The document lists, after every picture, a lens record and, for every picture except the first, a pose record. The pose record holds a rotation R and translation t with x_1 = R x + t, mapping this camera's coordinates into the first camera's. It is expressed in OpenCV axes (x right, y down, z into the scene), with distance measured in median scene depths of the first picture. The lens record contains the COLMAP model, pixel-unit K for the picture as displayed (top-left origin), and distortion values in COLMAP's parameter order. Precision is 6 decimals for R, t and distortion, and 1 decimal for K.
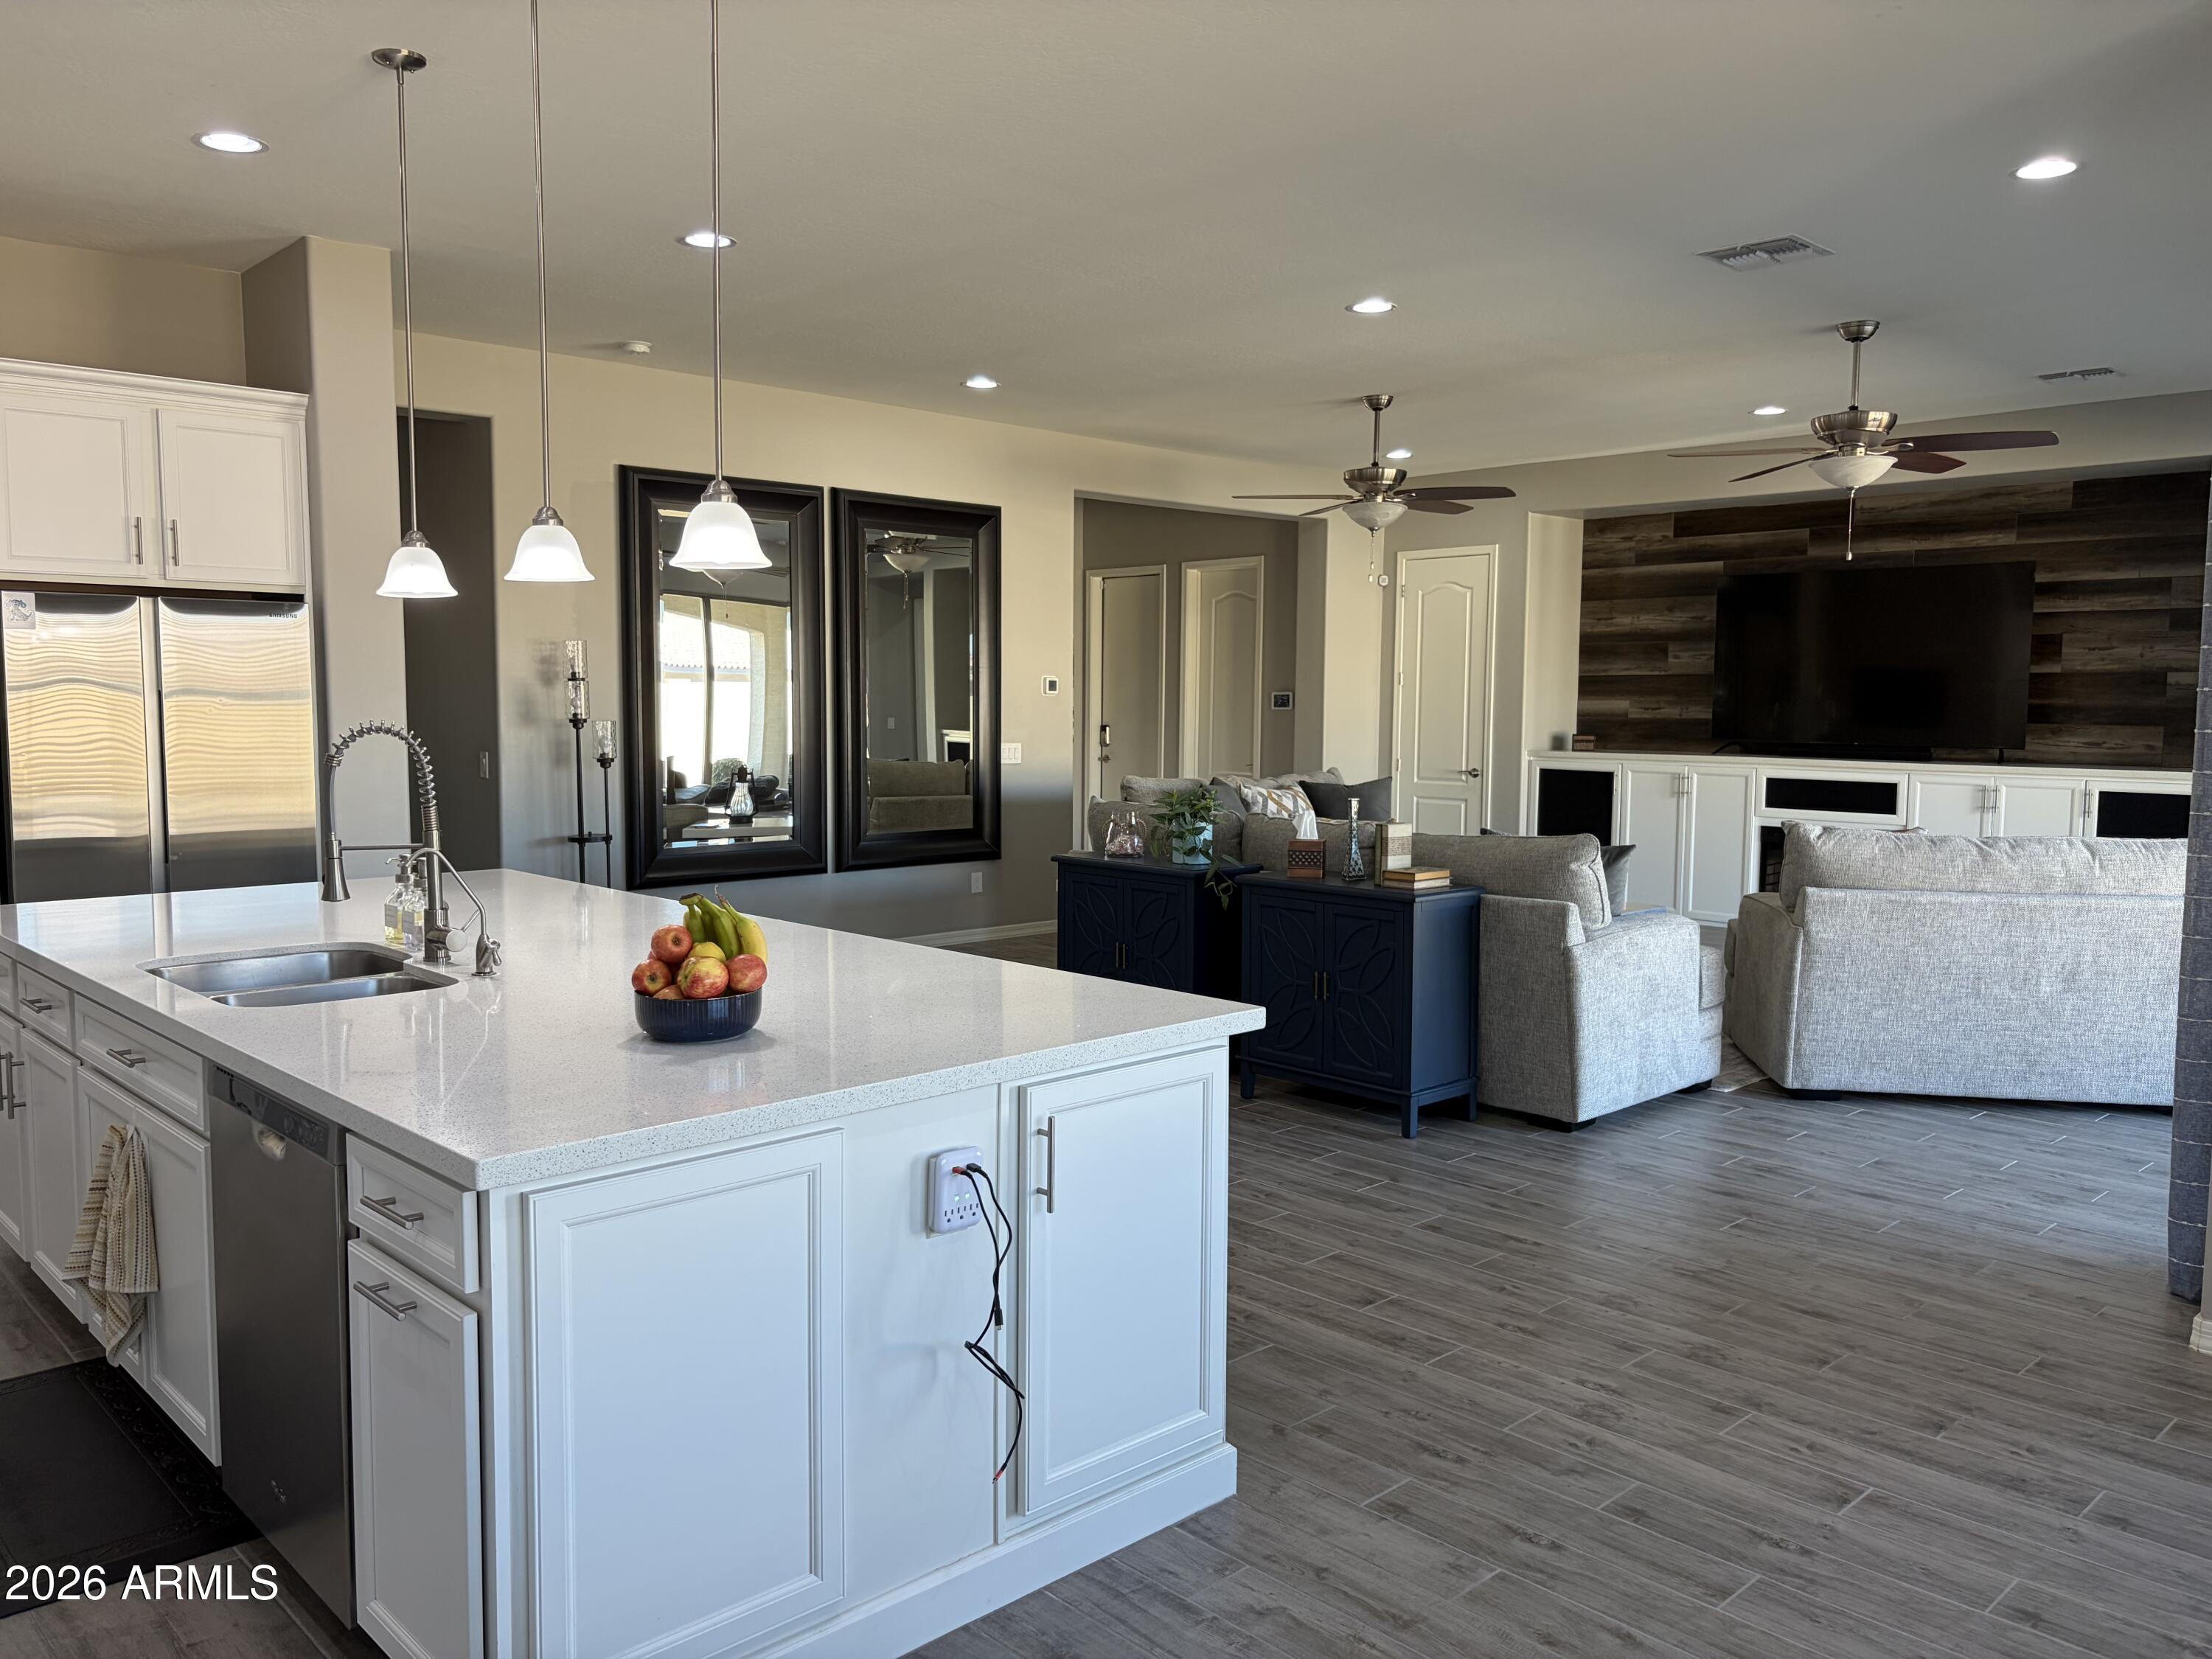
lens RADIAL K [[1665.7, 0, 1113.0], [0, 1665.7, 828.0], [0, 0, 1]] dist [0.011666, -0.002696]
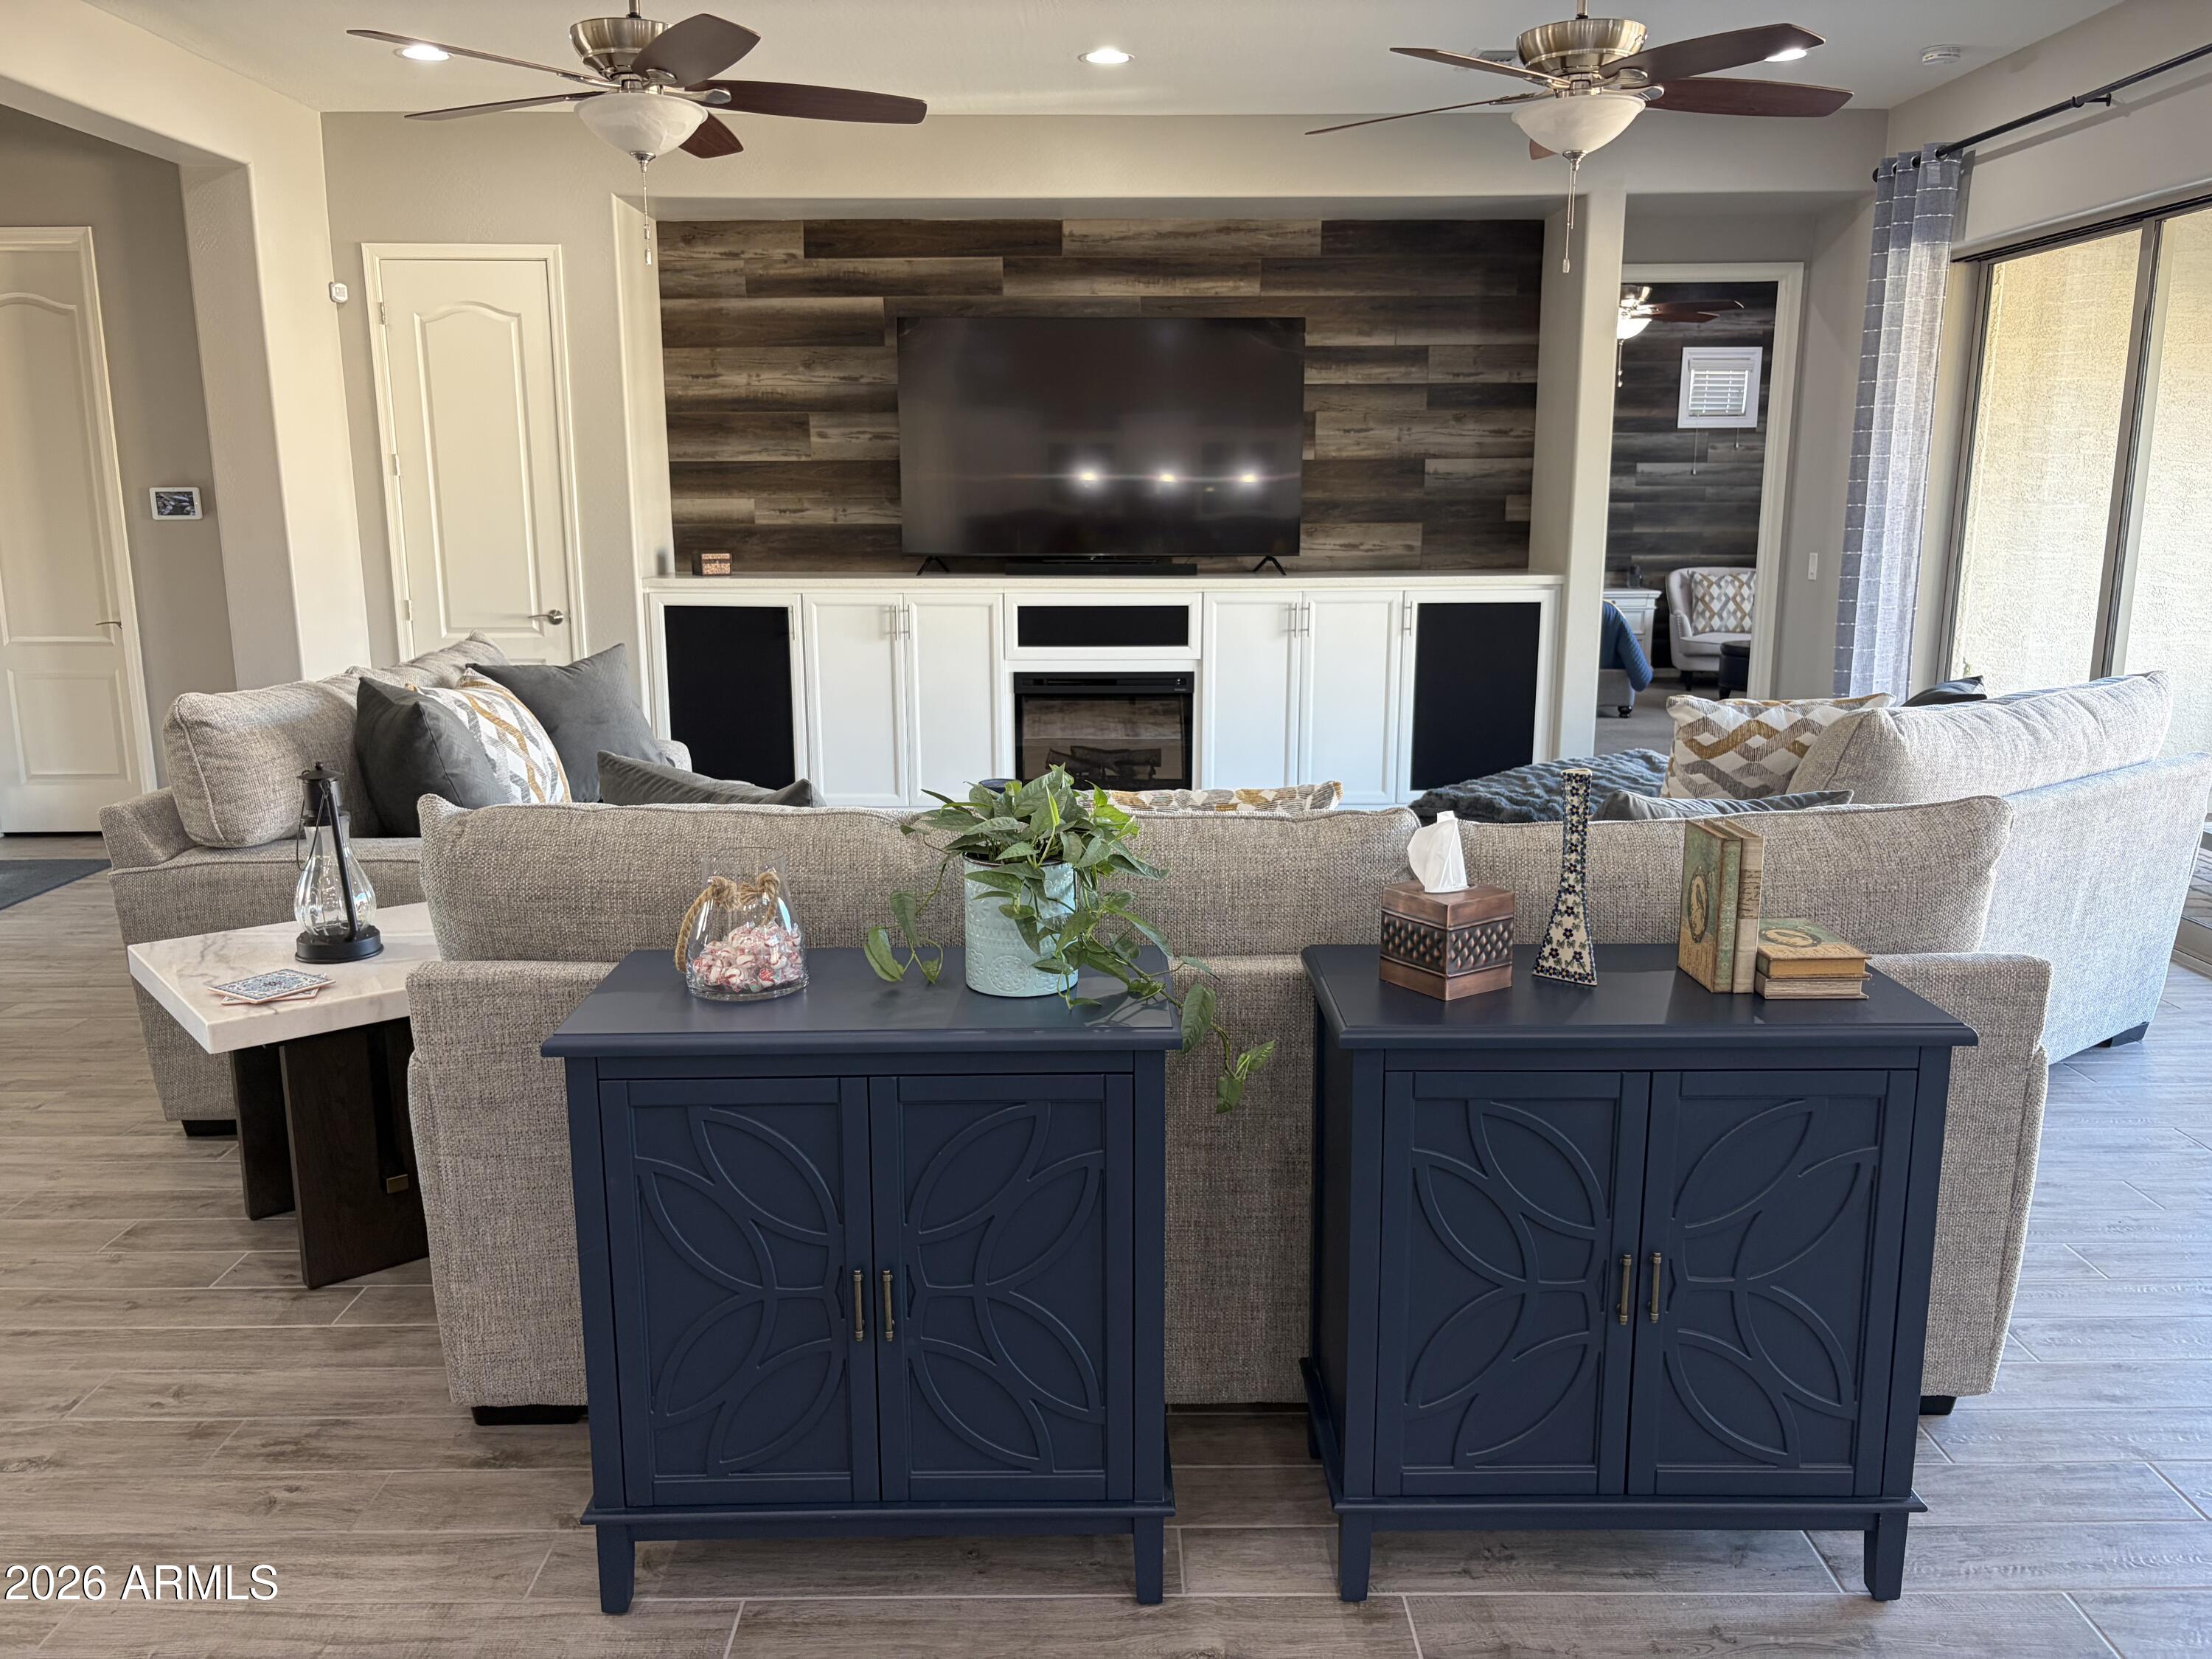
lens RADIAL K [[1665.7, 0, 1113.0], [0, 1665.7, 828.0], [0, 0, 1]] dist [0.011666, -0.002696]
pose [[0.692494, -0.148650, 0.705943, -0.104421], [0.065210, 0.987433, 0.143955, -0.034857], [-0.718470, -0.053653, 0.693485, 0.448884]]
